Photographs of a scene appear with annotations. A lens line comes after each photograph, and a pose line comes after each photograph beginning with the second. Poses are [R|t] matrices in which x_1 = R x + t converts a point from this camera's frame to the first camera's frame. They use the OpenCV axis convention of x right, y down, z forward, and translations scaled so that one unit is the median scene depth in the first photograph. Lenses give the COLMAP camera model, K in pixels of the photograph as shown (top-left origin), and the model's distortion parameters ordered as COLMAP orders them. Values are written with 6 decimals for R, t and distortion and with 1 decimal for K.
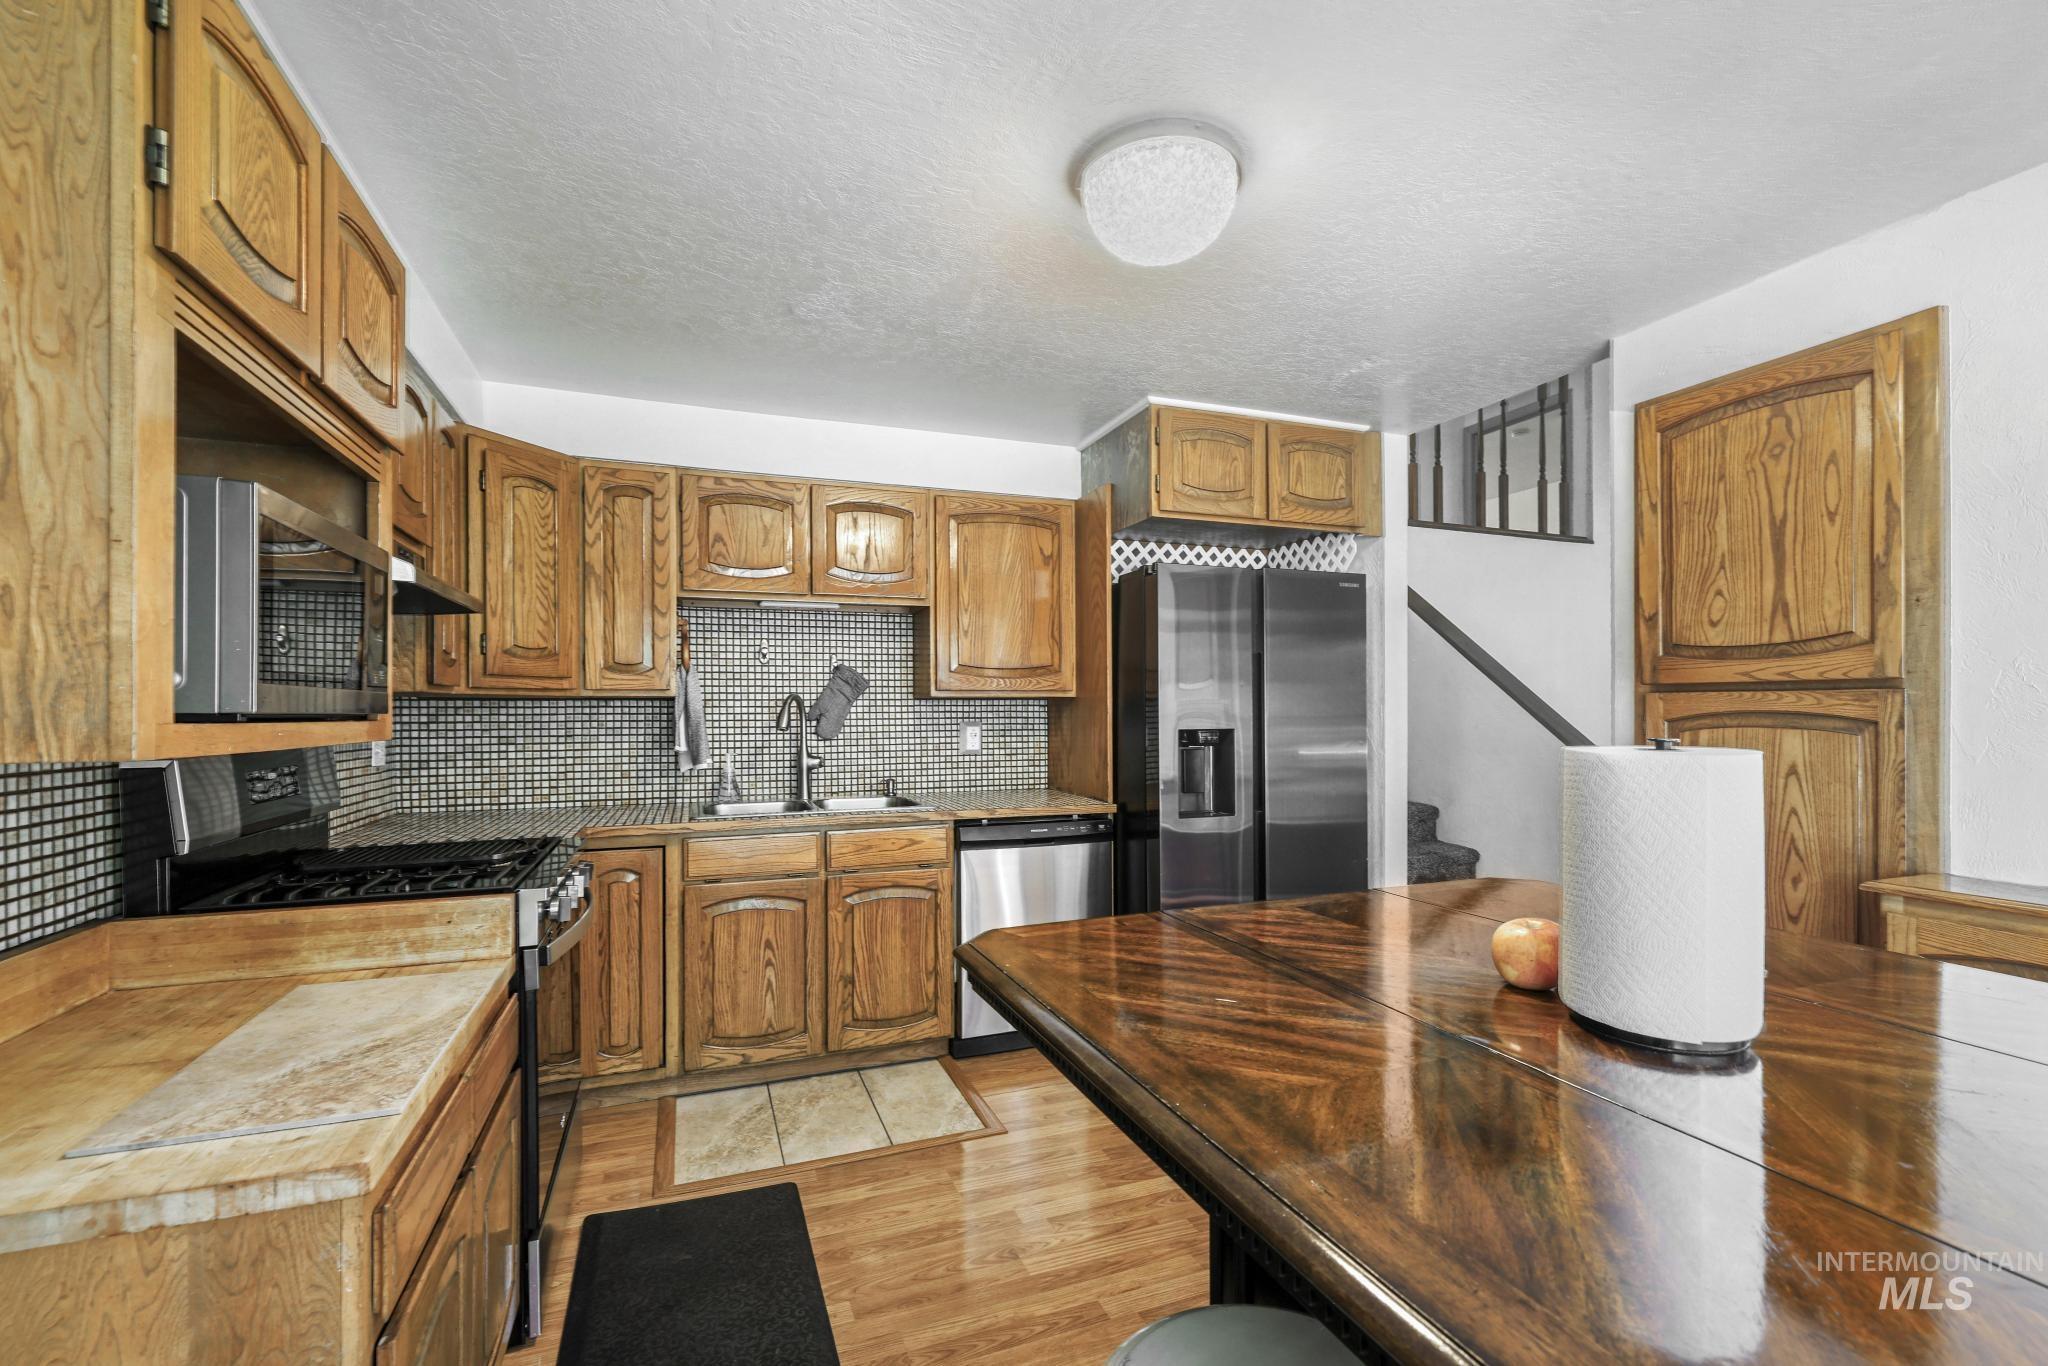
lens RADIAL K [[923.8, 0, 1068.2], [0, 923.8, 710.9], [0, 0, 1]] dist [0.000486, -0.001243]
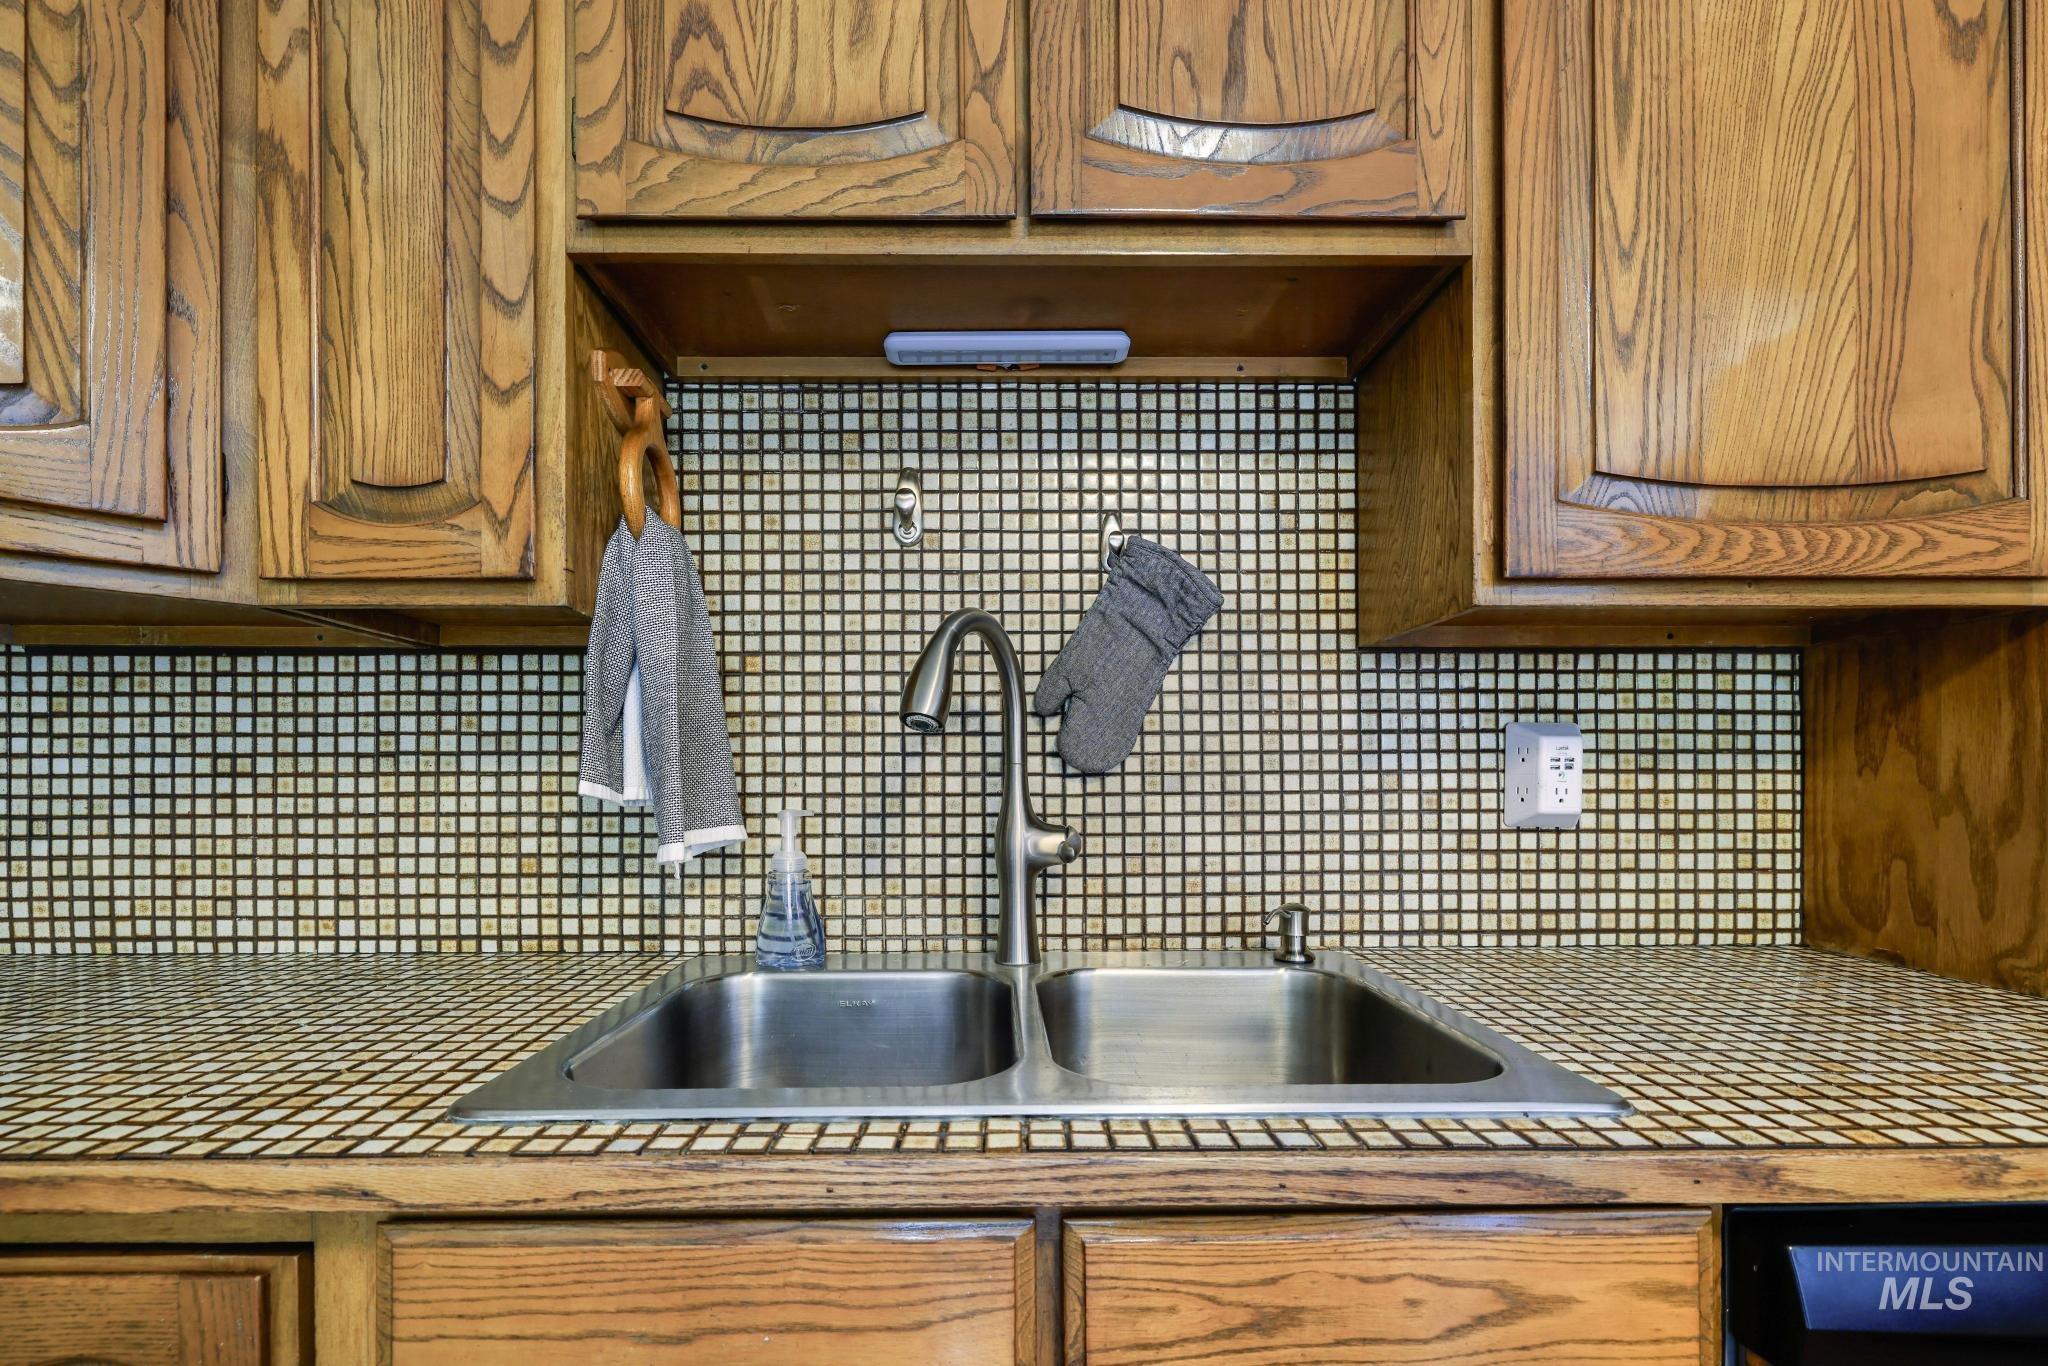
lens RADIAL K [[923.8, 0, 979.6], [0, 923.8, 776.2], [0, 0, 1]] dist [0.000486, -0.001243]
pose [[0.920108, 0.000816, -0.391664, -0.191291], [-0.000240, 0.999999, 0.001519, 0.035300], [0.391665, -0.001304, 0.920107, 0.770985]]
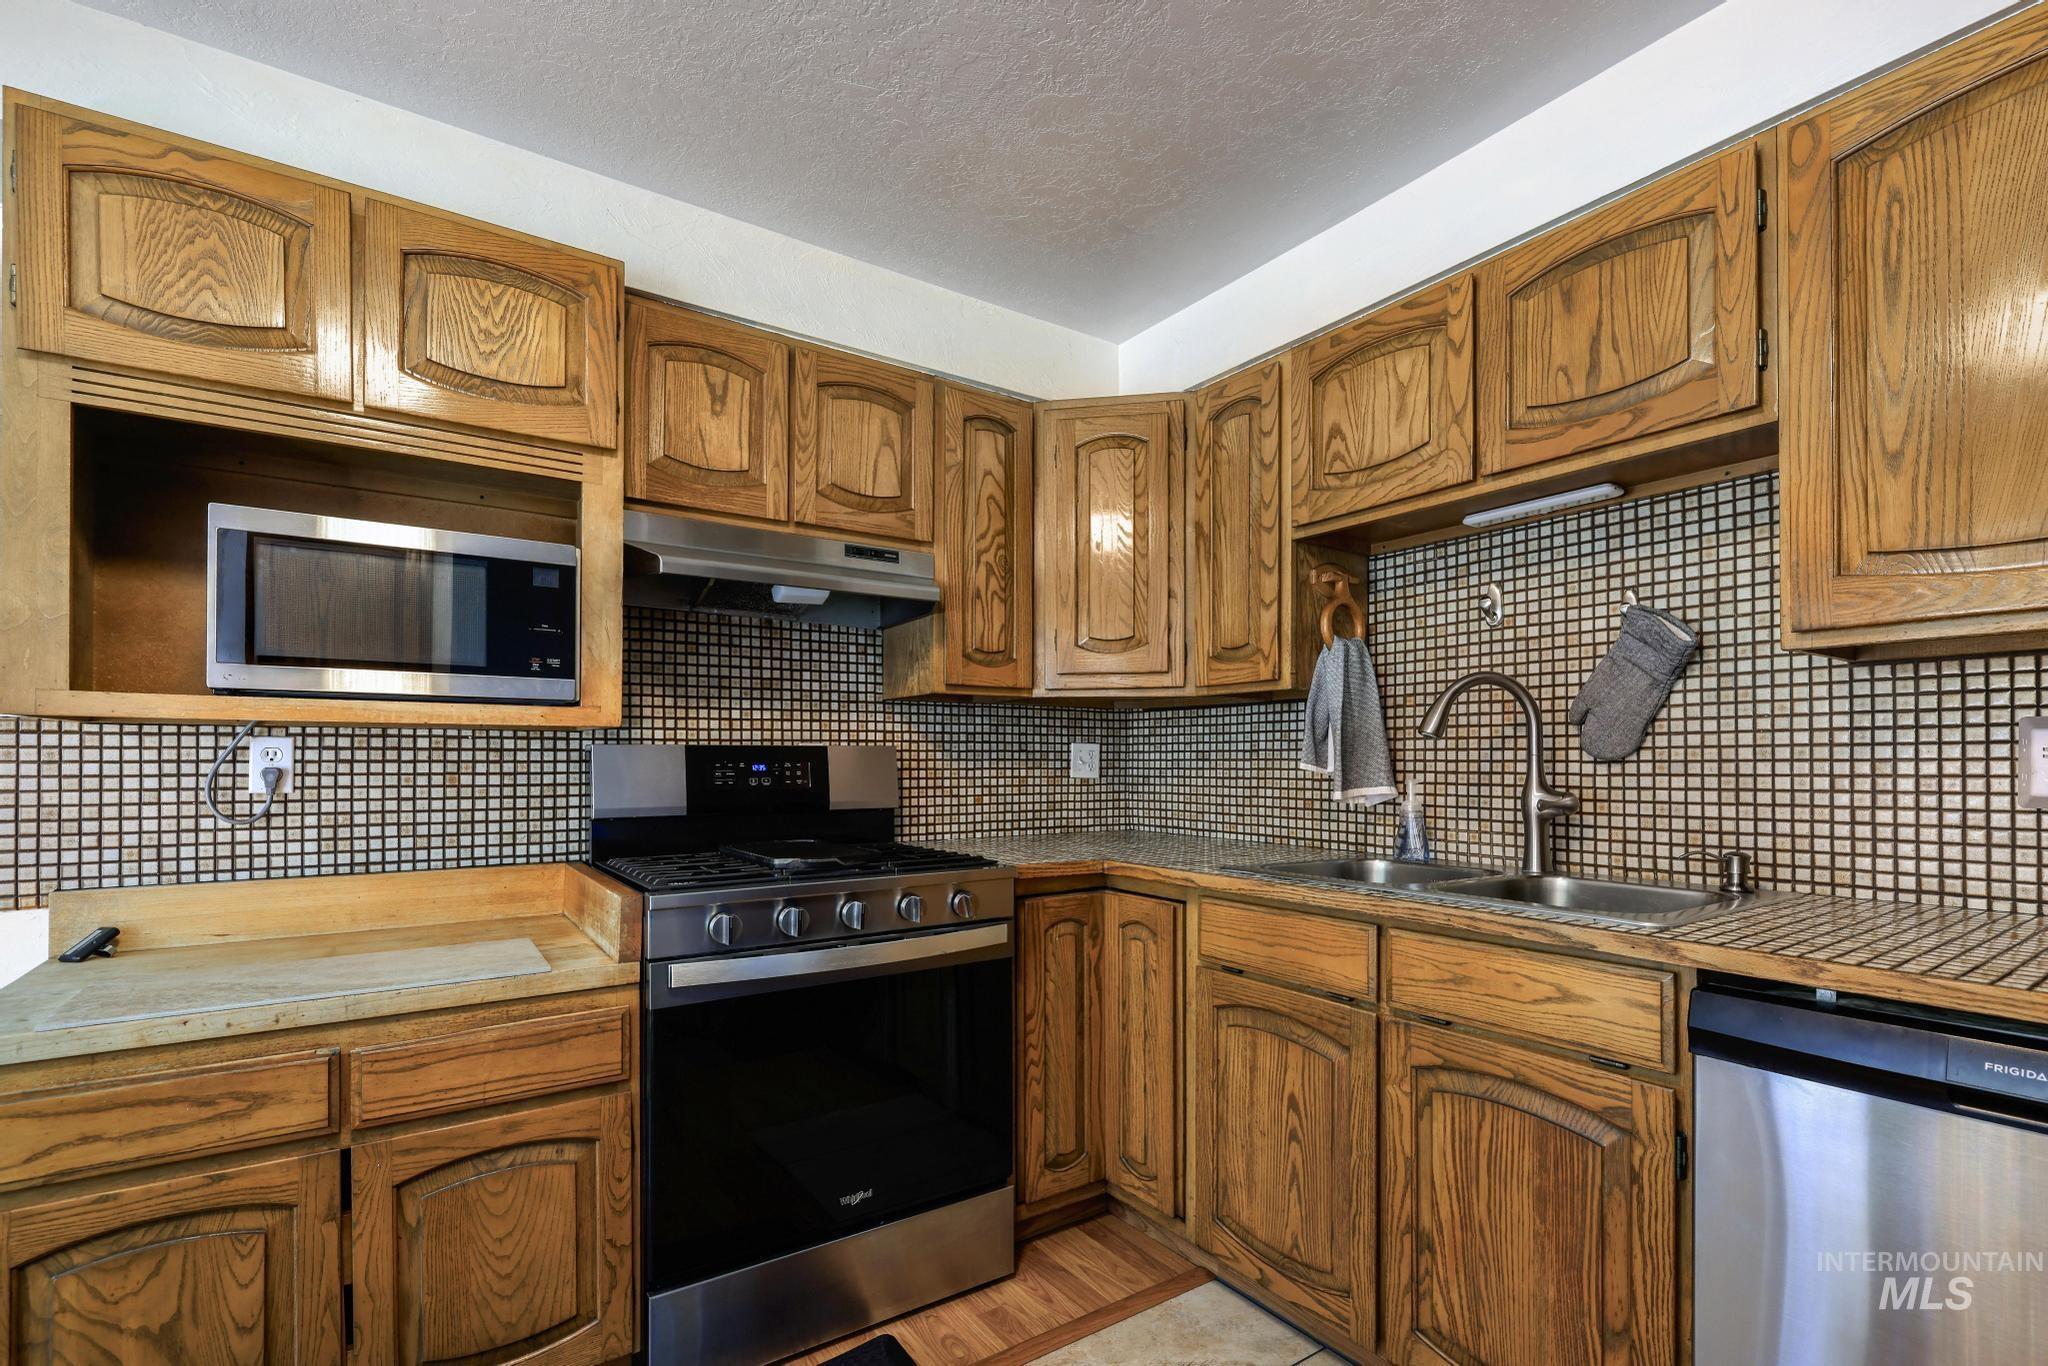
lens RADIAL K [[923.8, 0, 1005.0], [0, 923.8, 753.2], [0, 0, 1]] dist [0.000486, -0.001243]
pose [[0.178901, -0.005171, -0.983853, 0.194970], [-0.004800, 0.999970, -0.006129, 0.035442], [0.983855, 0.005819, 0.178871, 0.660448]]
